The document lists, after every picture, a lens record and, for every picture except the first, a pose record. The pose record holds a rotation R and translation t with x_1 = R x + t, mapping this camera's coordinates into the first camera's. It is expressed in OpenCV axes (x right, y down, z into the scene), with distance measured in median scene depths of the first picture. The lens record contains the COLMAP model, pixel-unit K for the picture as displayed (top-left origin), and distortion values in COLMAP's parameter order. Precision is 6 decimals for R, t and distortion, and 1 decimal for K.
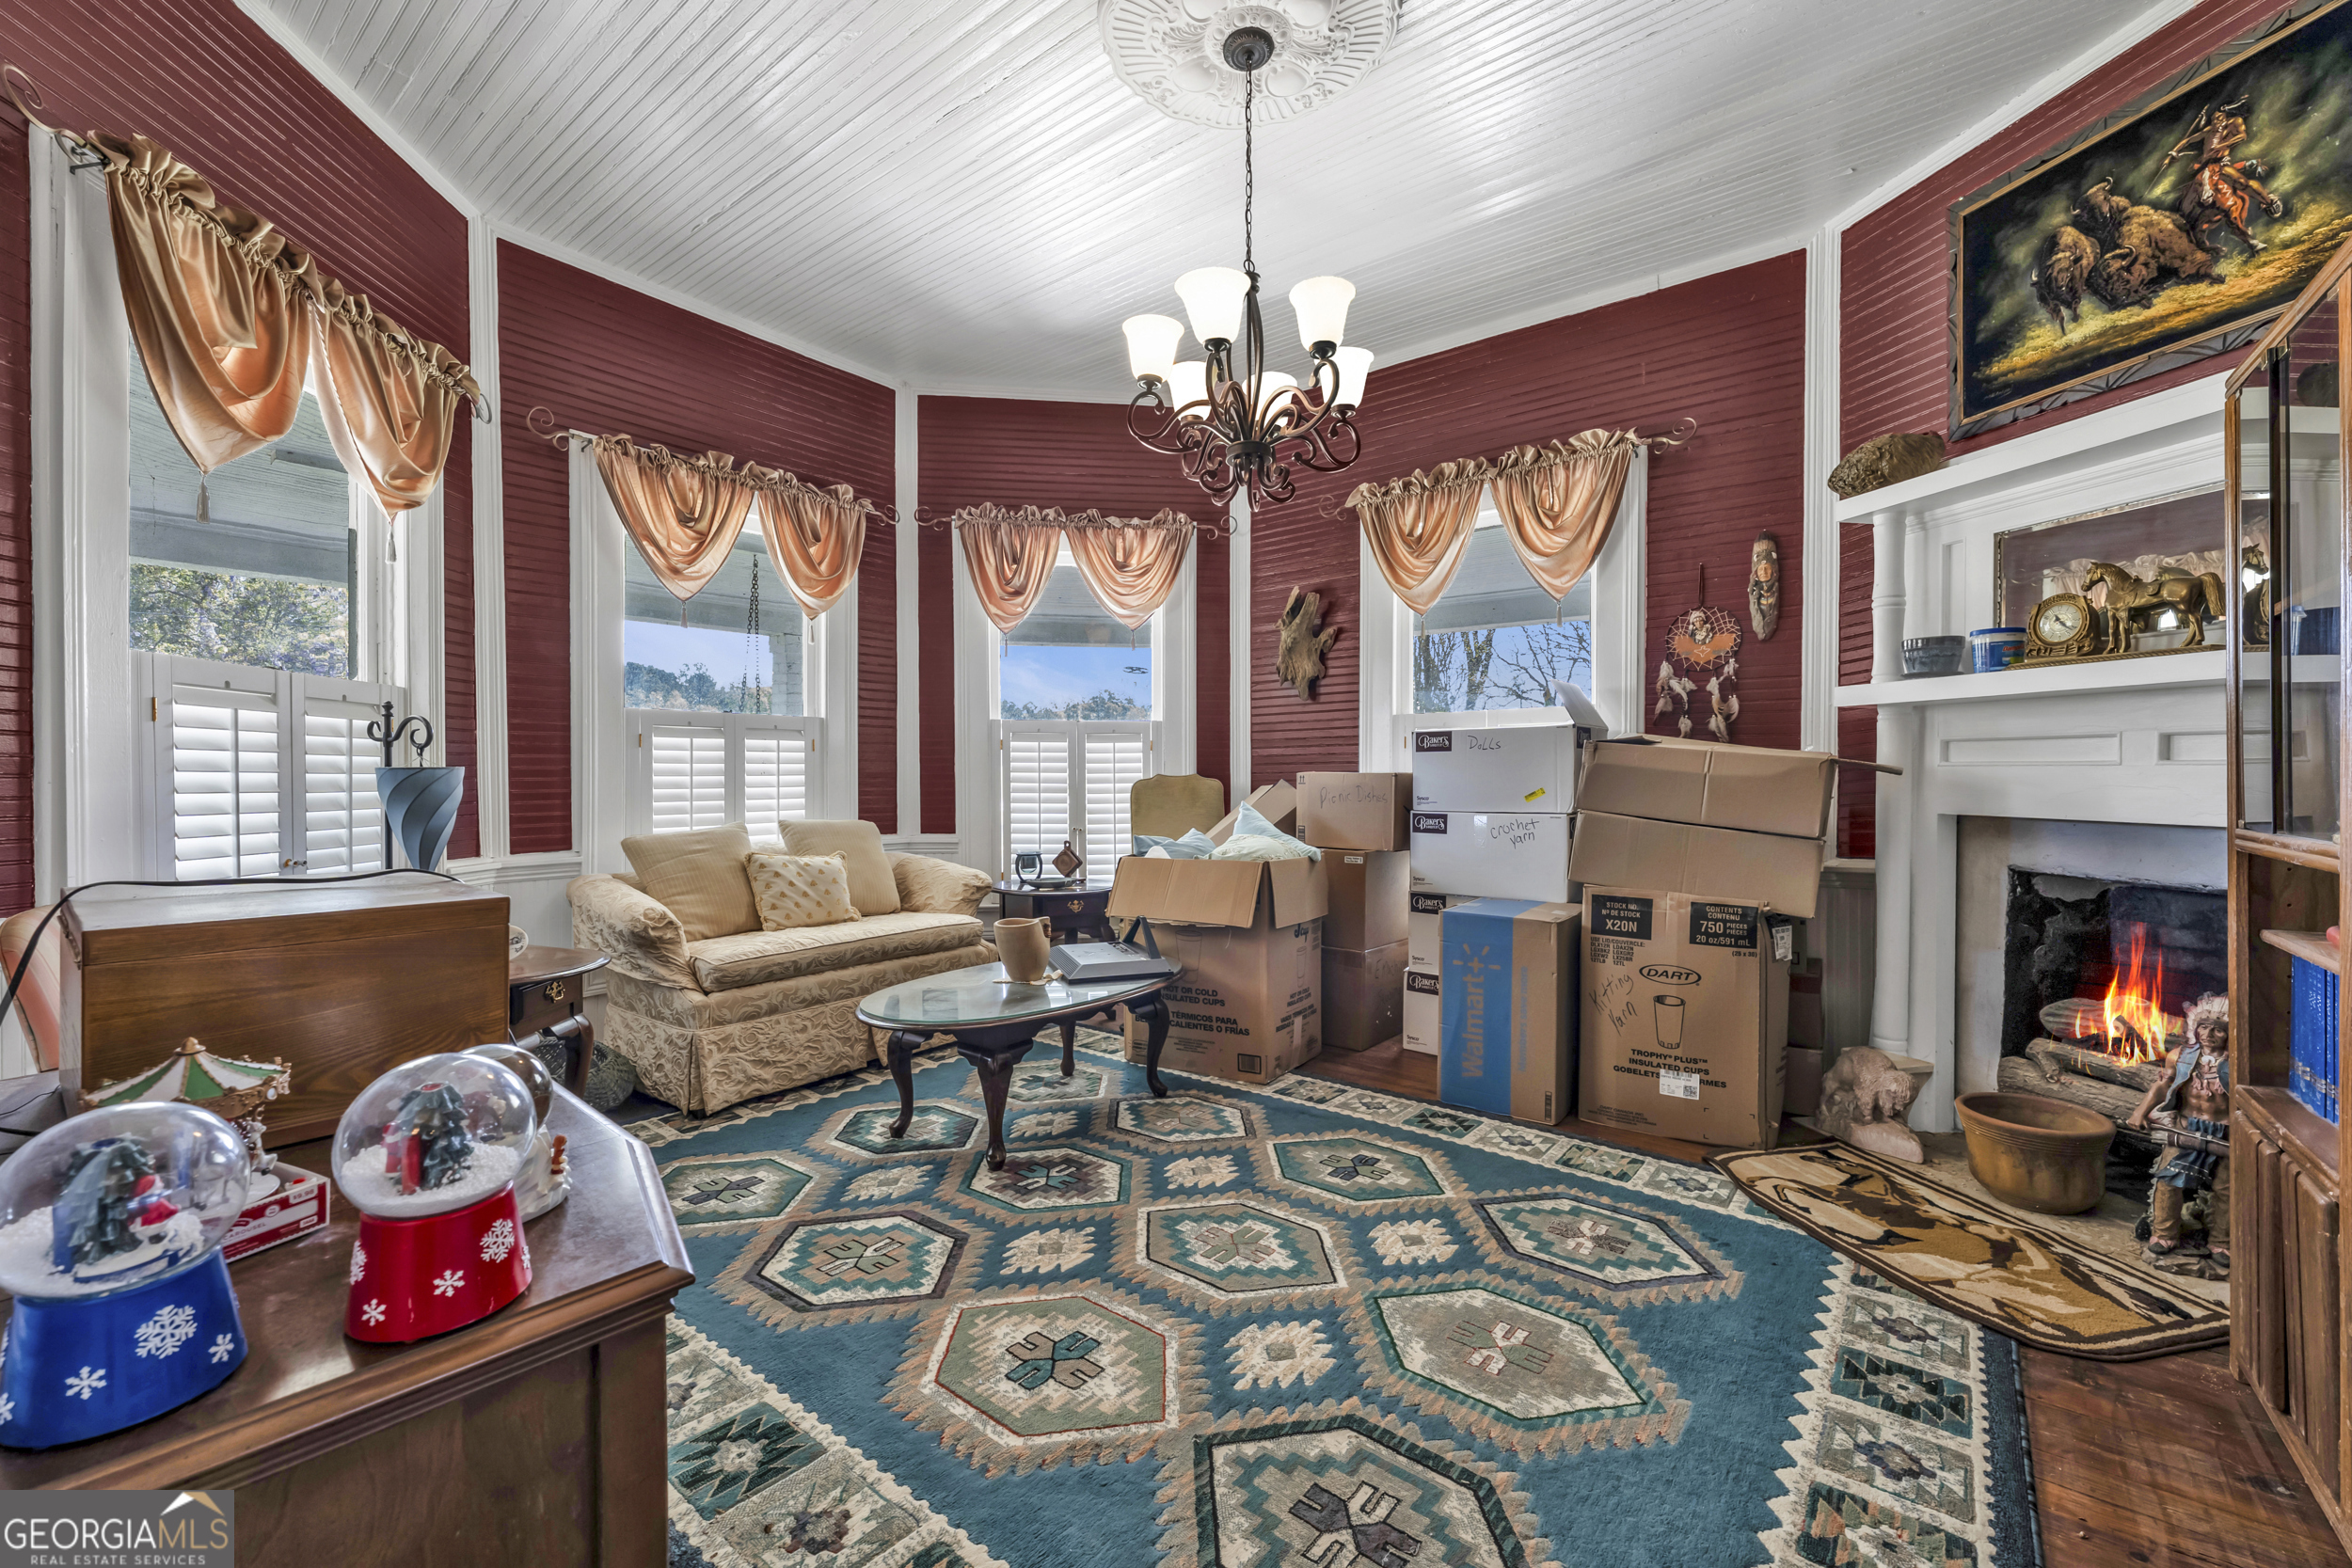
lens RADIAL K [[954.0, 0, 1109.6], [0, 954.0, 783.7], [0, 0, 1]] dist [0.000260, 0.000000]
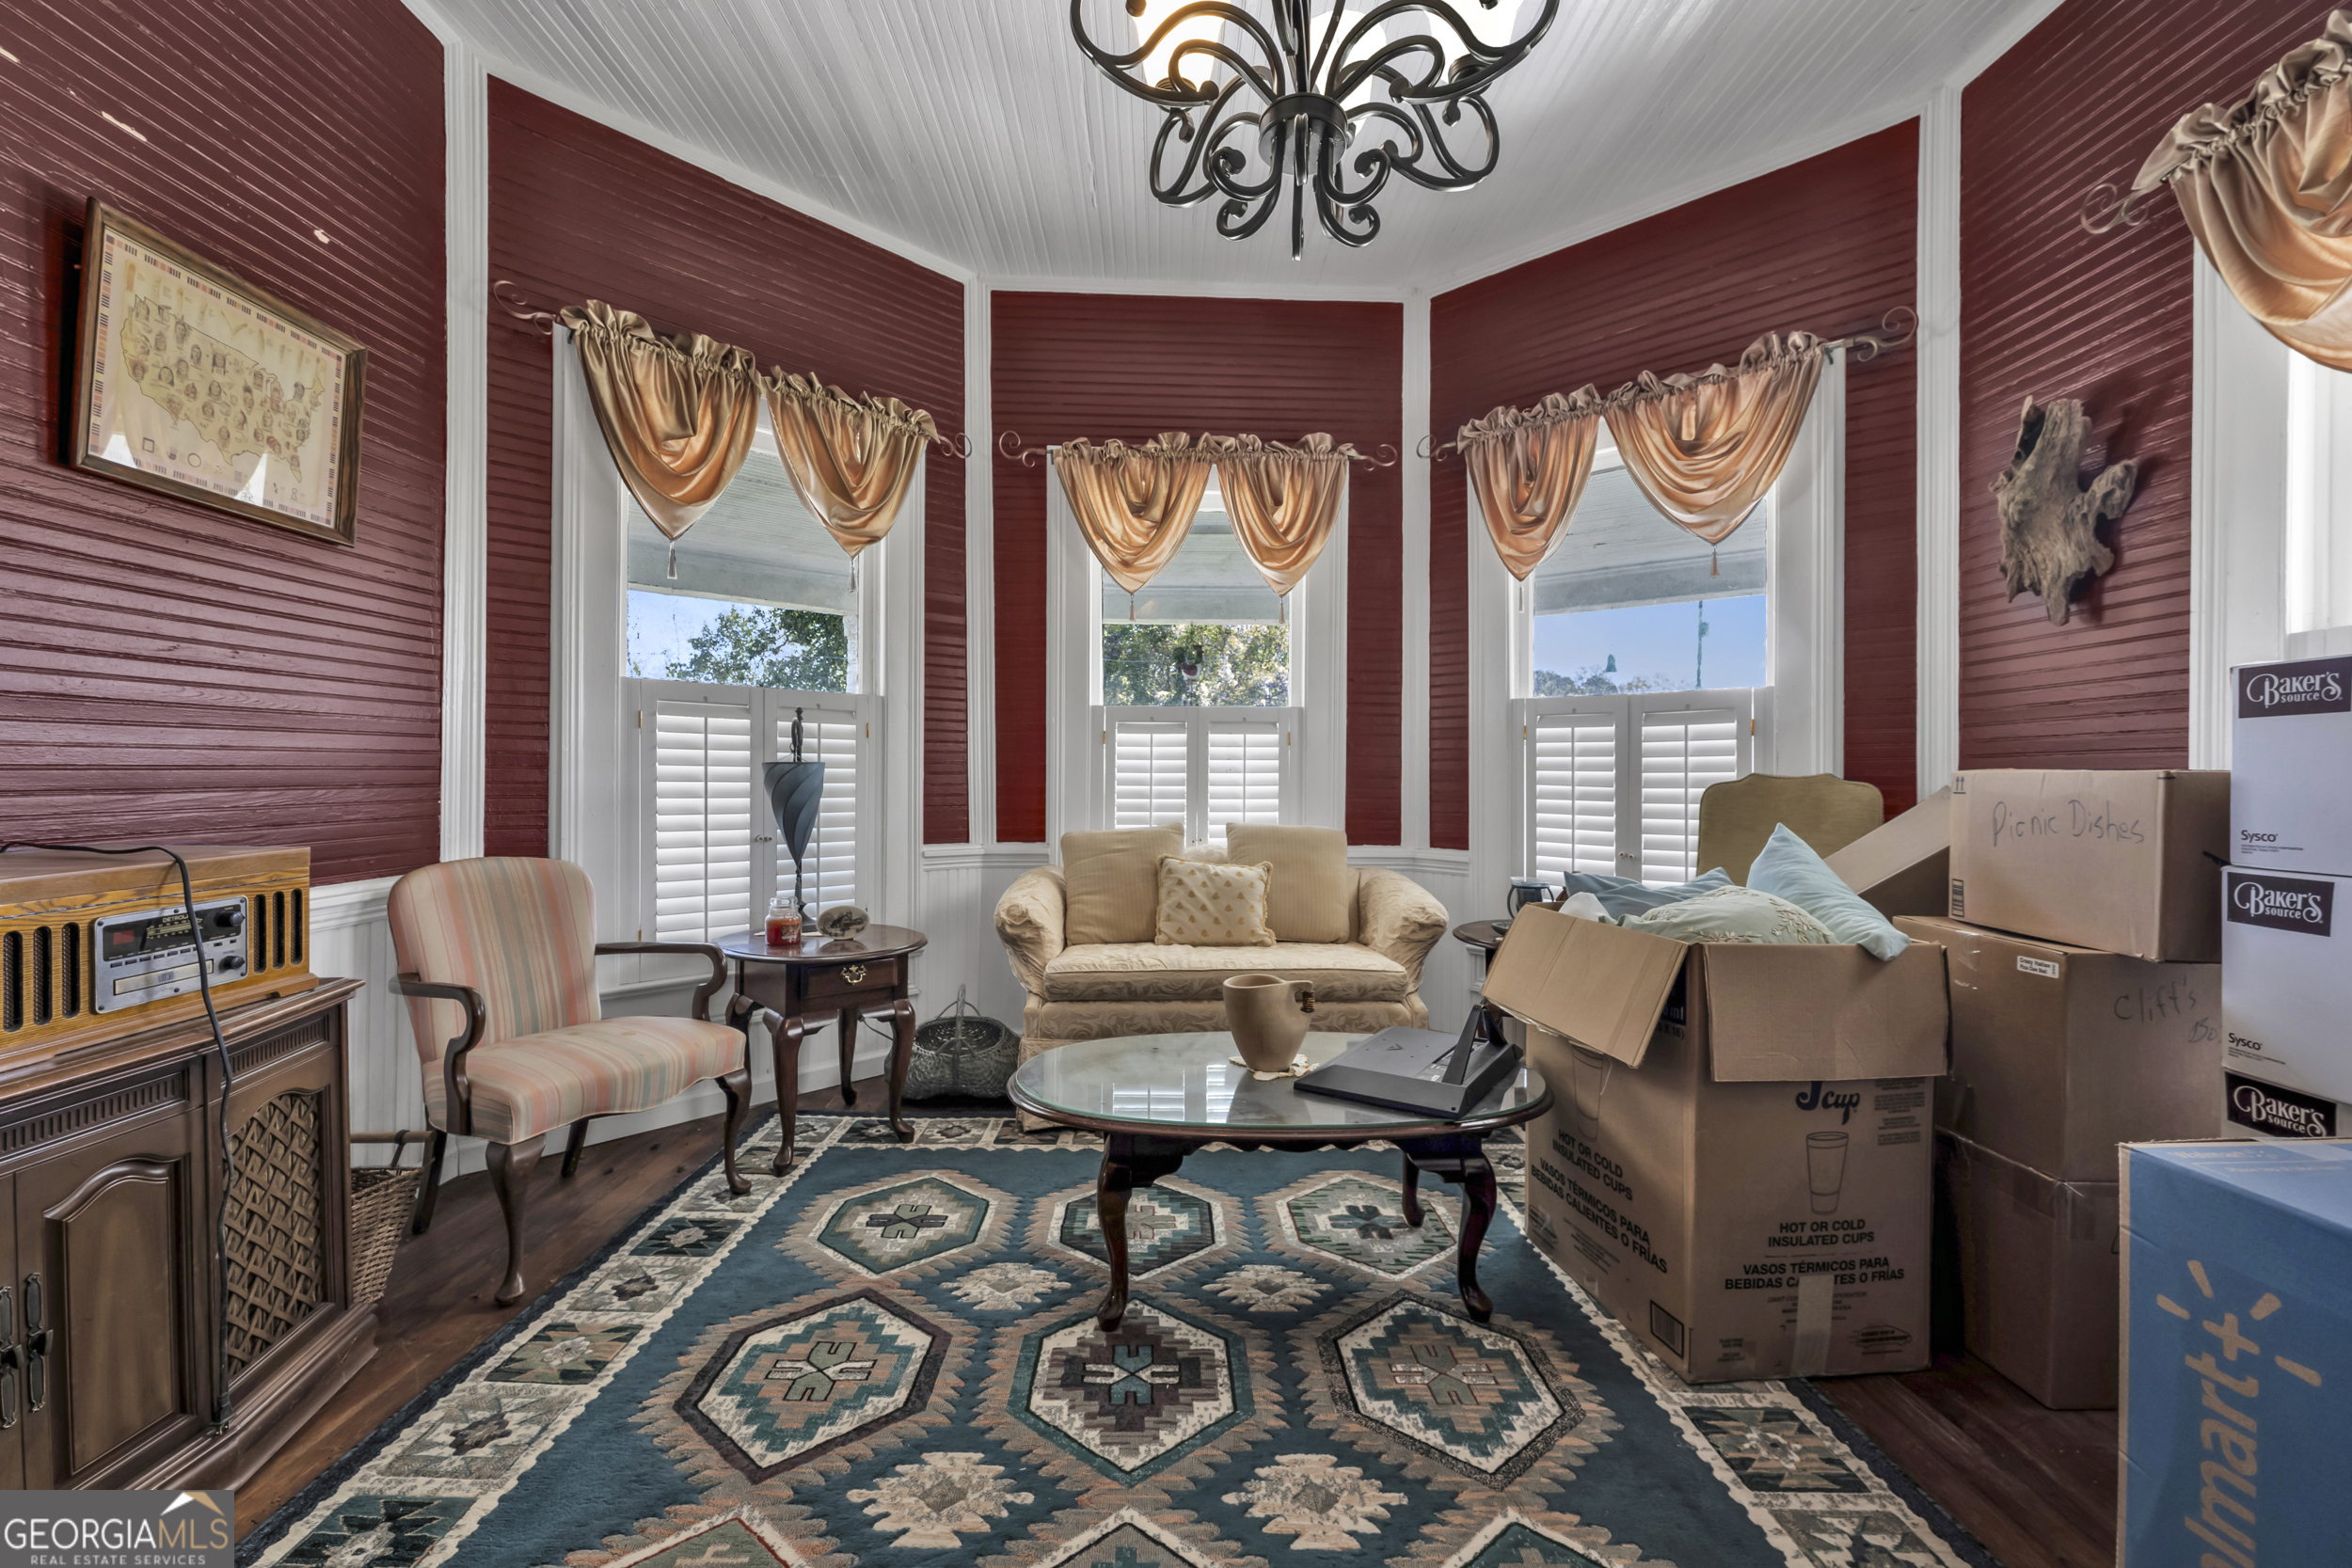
lens RADIAL K [[938.6, 0, 1188.7], [0, 938.6, 774.9], [0, 0, 1]] dist [-0.001066, -0.000407]
pose [[0.671591, 0.005483, -0.740902, 0.300866], [-0.013453, 0.999898, -0.004795, -0.001920], [0.740800, 0.013187, 0.671596, 0.396807]]
